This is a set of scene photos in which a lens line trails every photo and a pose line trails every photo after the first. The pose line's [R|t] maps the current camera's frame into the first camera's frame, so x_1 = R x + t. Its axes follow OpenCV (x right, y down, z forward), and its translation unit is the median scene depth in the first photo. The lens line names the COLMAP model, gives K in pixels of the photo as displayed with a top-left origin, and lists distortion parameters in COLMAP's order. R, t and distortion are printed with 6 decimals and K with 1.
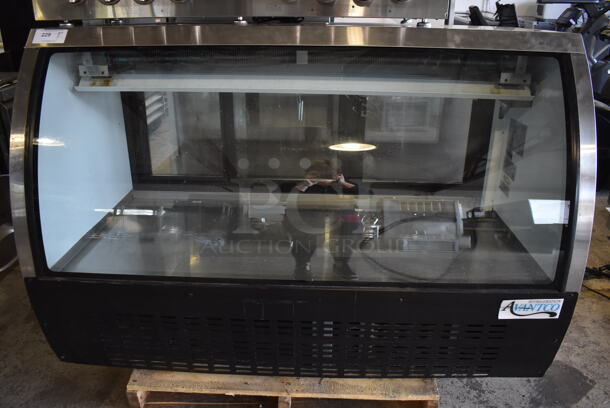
lens RADIAL K [[502.4, 0, 305.3], [0, 502.4, 207.5], [0, 0, 1]] dist [-0.073262, 0.008010]
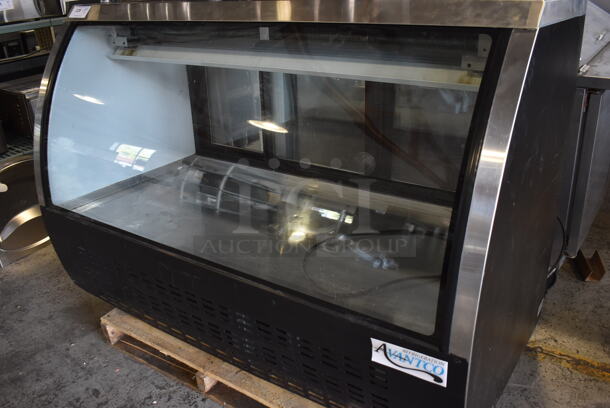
lens RADIAL K [[540.8, 0, 307.0], [0, 540.8, 198.4], [0, 0, 1]] dist [-0.060777, -0.000797]
pose [[0.839915, 0.173493, -0.514240, 0.672483], [-0.180094, 0.982935, 0.037470, -0.043497], [0.511965, 0.061140, 0.856828, 0.179985]]
